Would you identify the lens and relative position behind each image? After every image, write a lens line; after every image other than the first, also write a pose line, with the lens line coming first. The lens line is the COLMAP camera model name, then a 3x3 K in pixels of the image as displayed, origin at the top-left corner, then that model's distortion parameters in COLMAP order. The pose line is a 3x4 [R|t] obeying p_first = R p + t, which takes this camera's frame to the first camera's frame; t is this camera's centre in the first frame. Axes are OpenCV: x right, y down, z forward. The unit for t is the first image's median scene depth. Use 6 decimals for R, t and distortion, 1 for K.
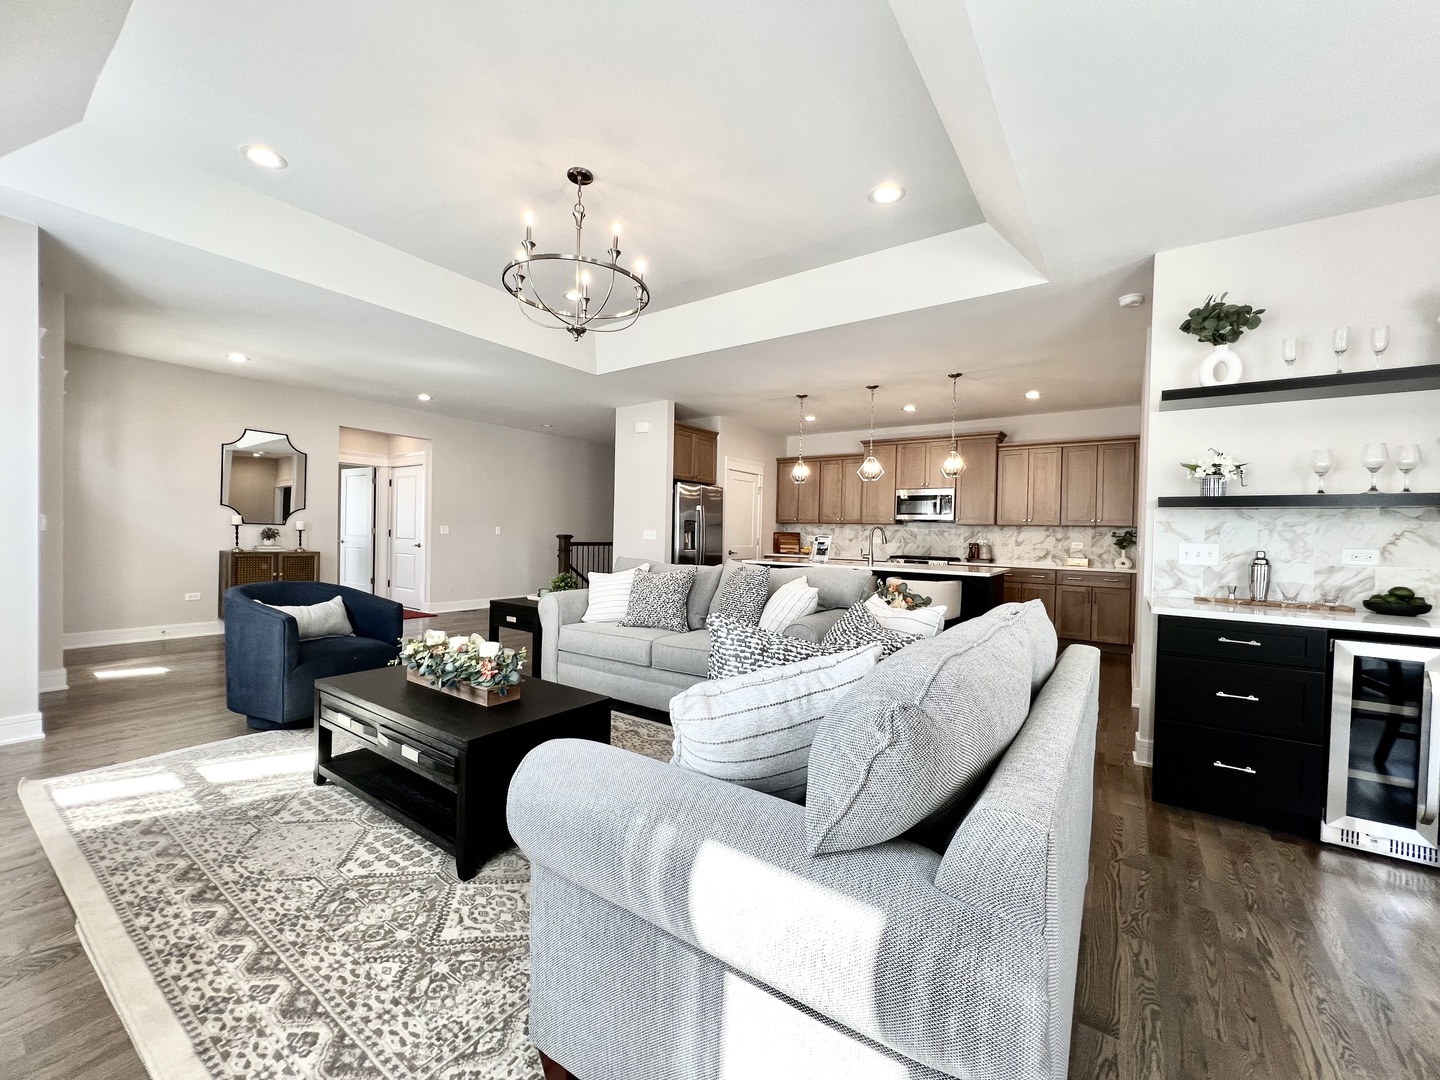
lens RADIAL K [[578.9, 0, 721.7], [0, 578.9, 541.8], [0, 0, 1]] dist [-0.003673, 0.000233]
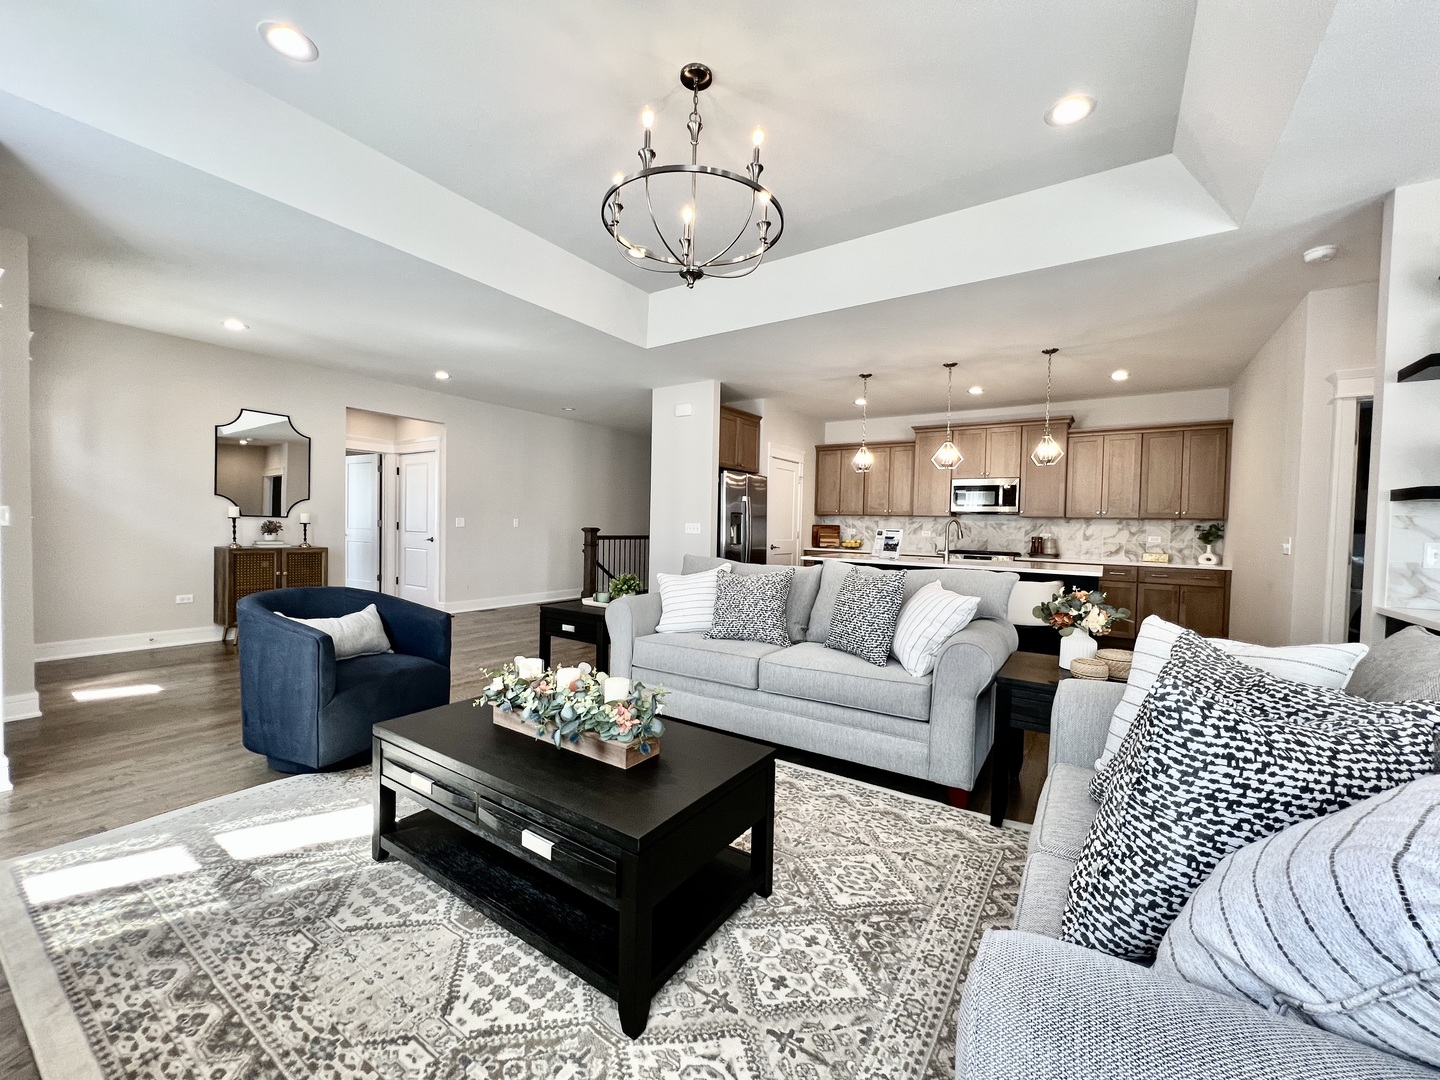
lens RADIAL K [[578.0, 0, 721.4], [0, 578.0, 542.2], [0, 0, 1]] dist [-0.002790, -0.000389]
pose [[0.999762, -0.000495, 0.021808, -0.197904], [0.000130, 0.999860, 0.016750, -0.010504], [-0.021814, -0.016743, 0.999622, 0.176712]]
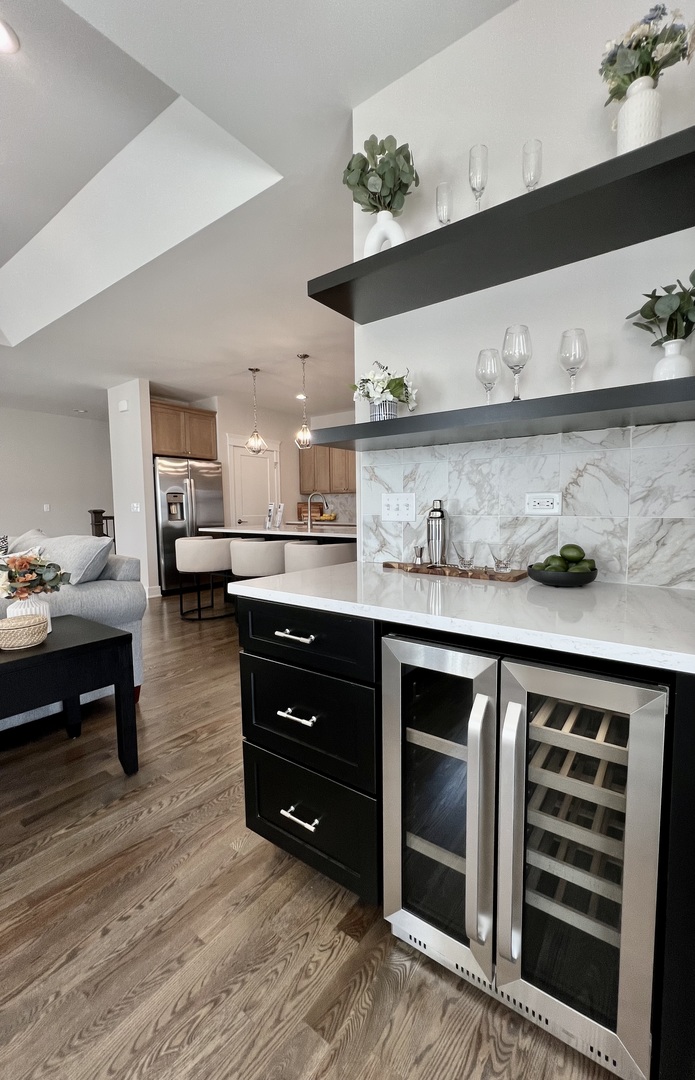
lens RADIAL K [[435.1, 0, 401.6], [0, 435.1, 539.7], [0, 0, 1]] dist [0.000807, -0.000052]
pose [[0.999285, -0.029946, 0.023070, 0.696640], [0.028491, 0.997730, 0.061012, 0.025350], [-0.024844, -0.060311, 0.997870, 0.351462]]
